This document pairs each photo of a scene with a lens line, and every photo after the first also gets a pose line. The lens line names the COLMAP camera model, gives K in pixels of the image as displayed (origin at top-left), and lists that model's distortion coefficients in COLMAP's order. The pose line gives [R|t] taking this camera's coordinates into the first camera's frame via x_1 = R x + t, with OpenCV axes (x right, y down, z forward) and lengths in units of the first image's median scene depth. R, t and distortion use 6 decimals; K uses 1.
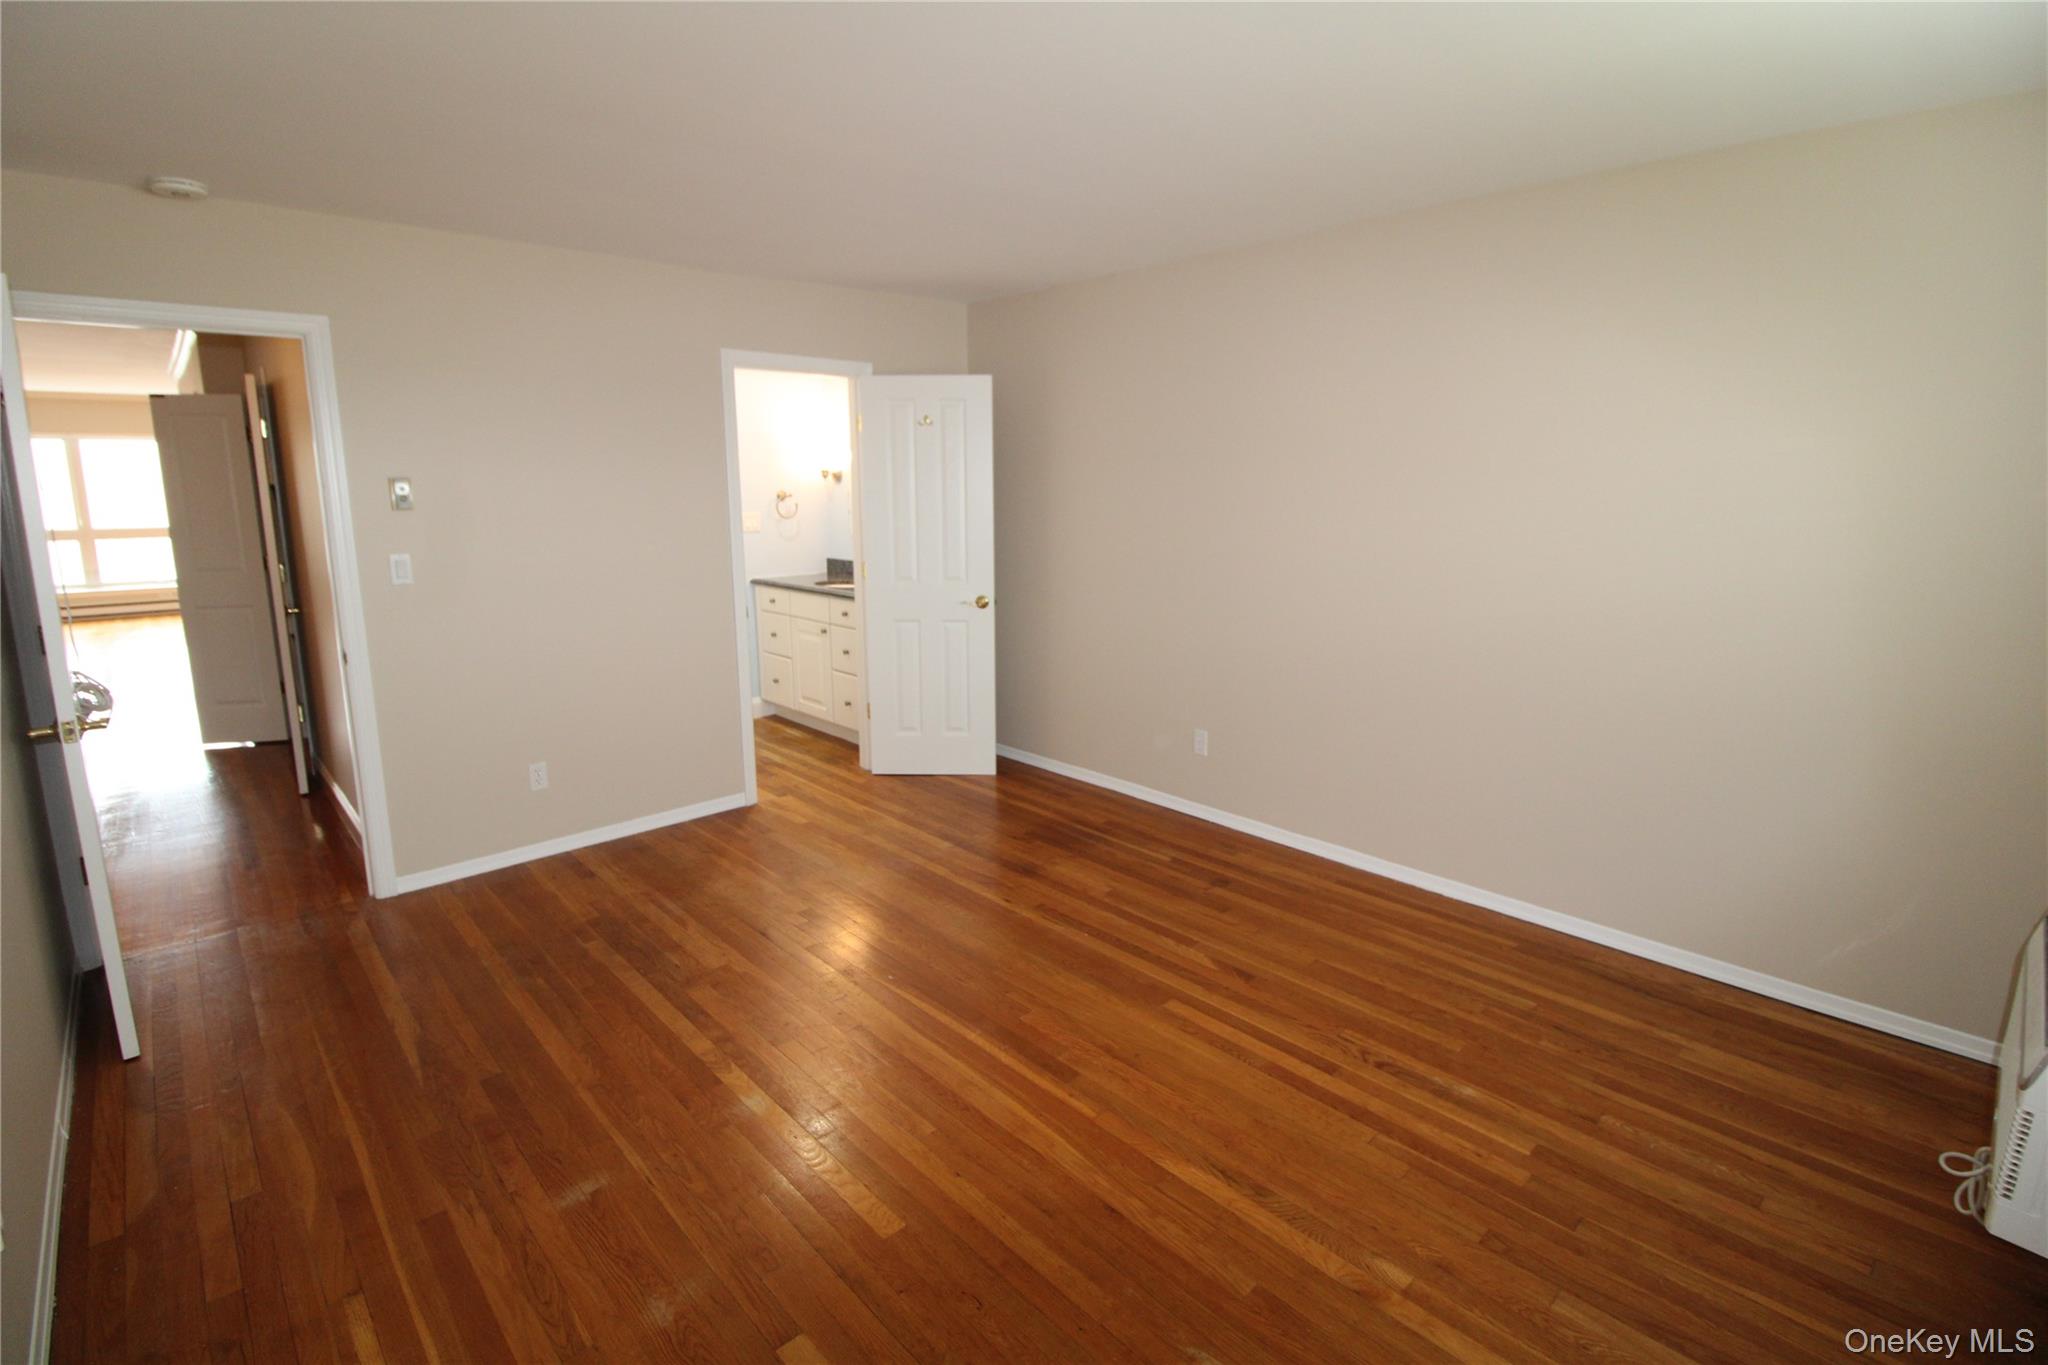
lens RADIAL K [[959.1, 0, 1030.6], [0, 959.1, 670.2], [0, 0, 1]] dist [-0.012217, -0.000520]
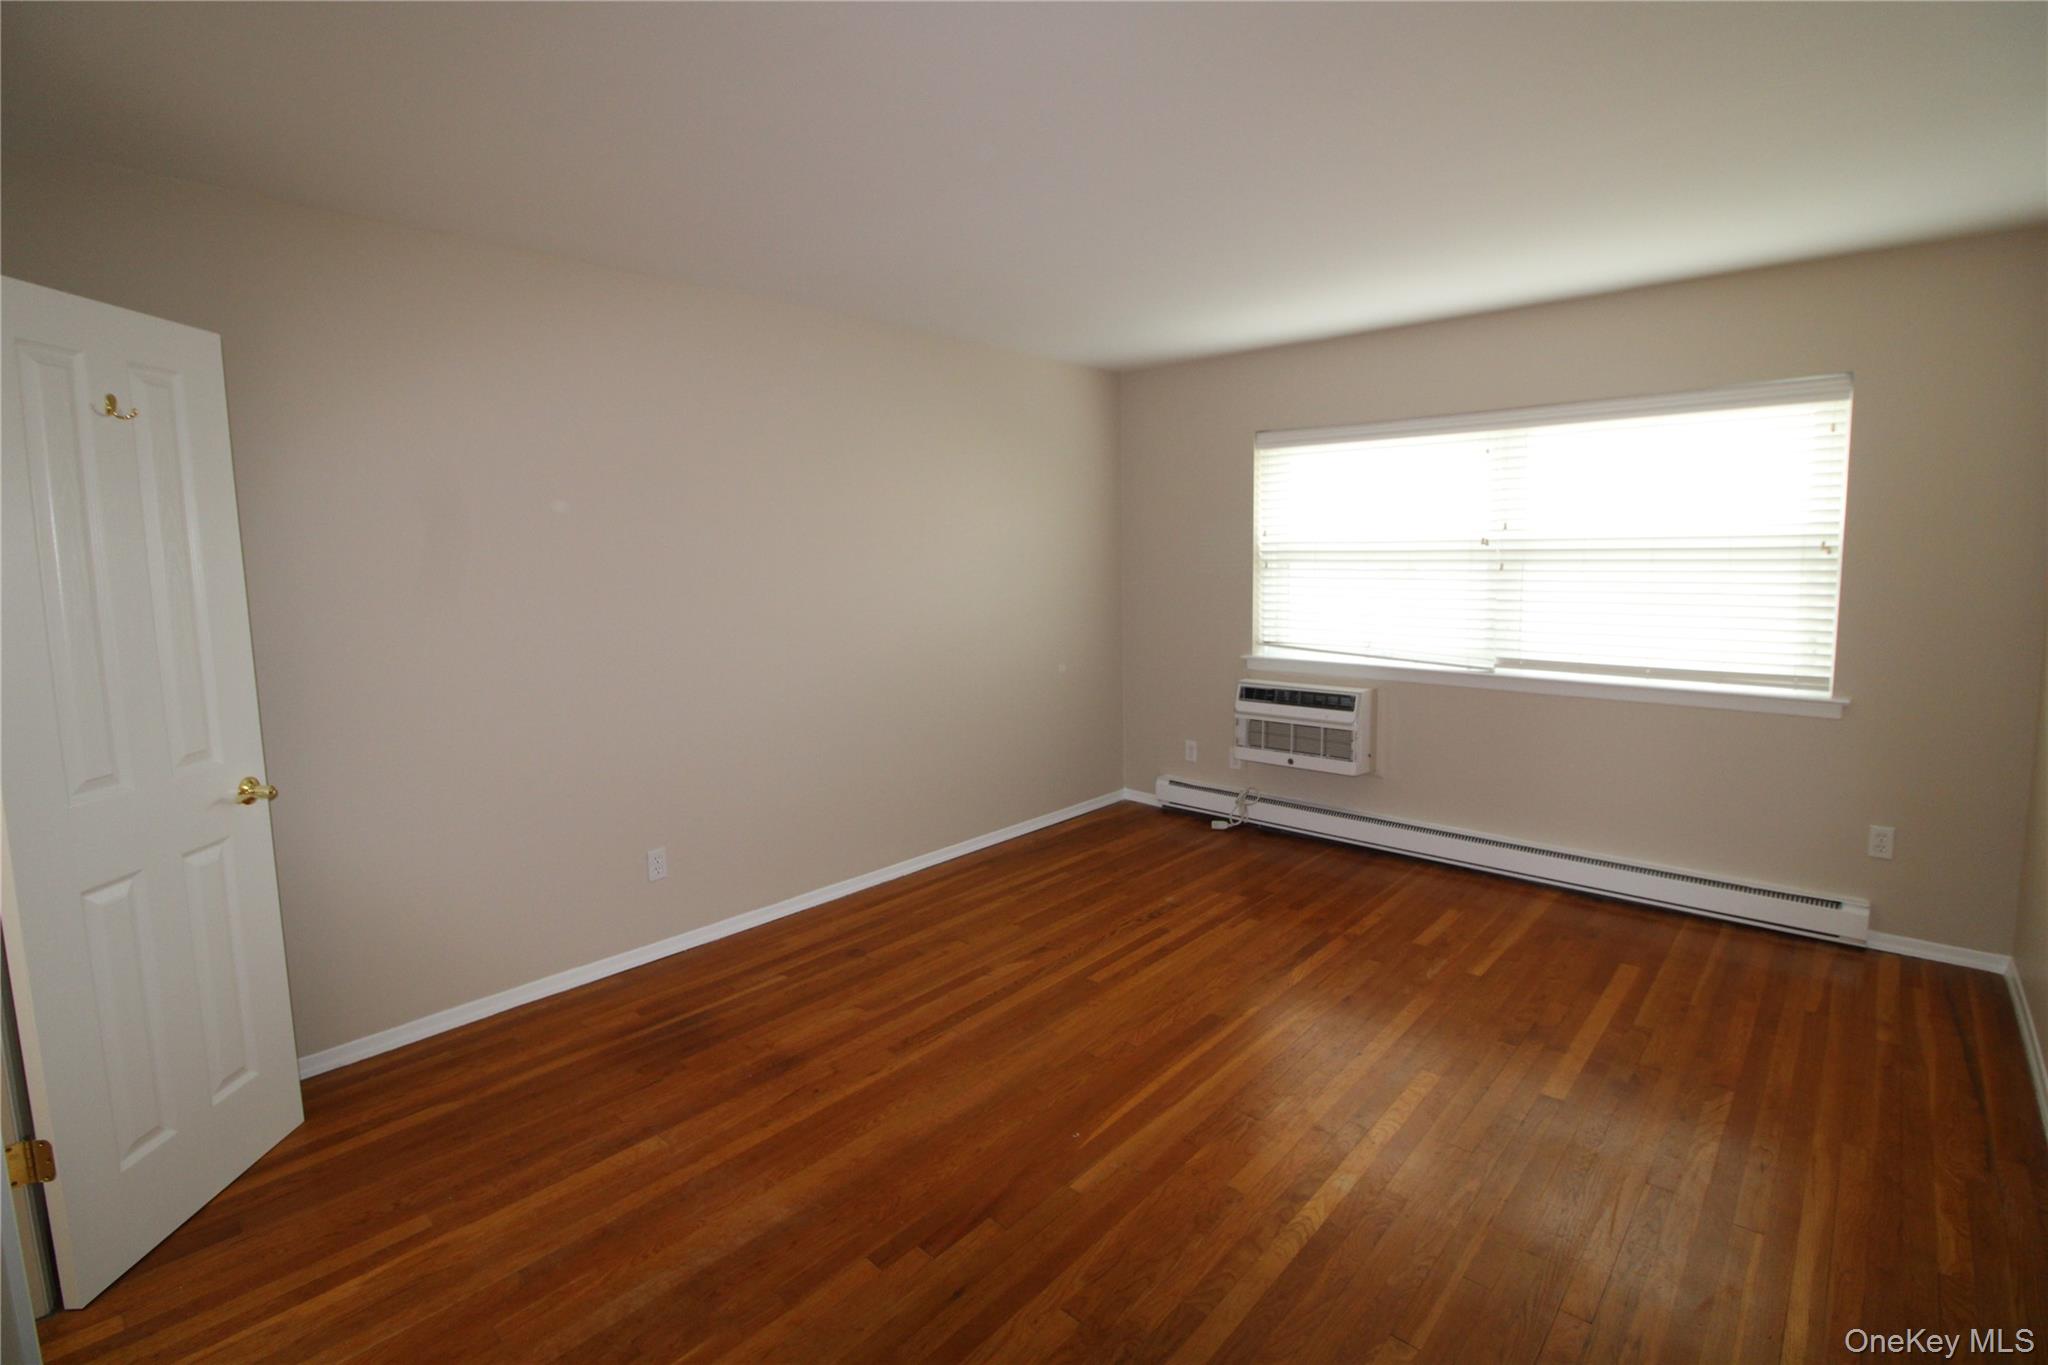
lens RADIAL K [[959.1, 0, 1040.7], [0, 959.1, 668.1], [0, 0, 1]] dist [-0.012217, -0.000520]
pose [[-0.104635, -0.121516, 0.987059, -0.790378], [0.206568, 0.968206, 0.141093, -0.165854], [-0.972821, 0.218658, -0.076207, 0.877384]]
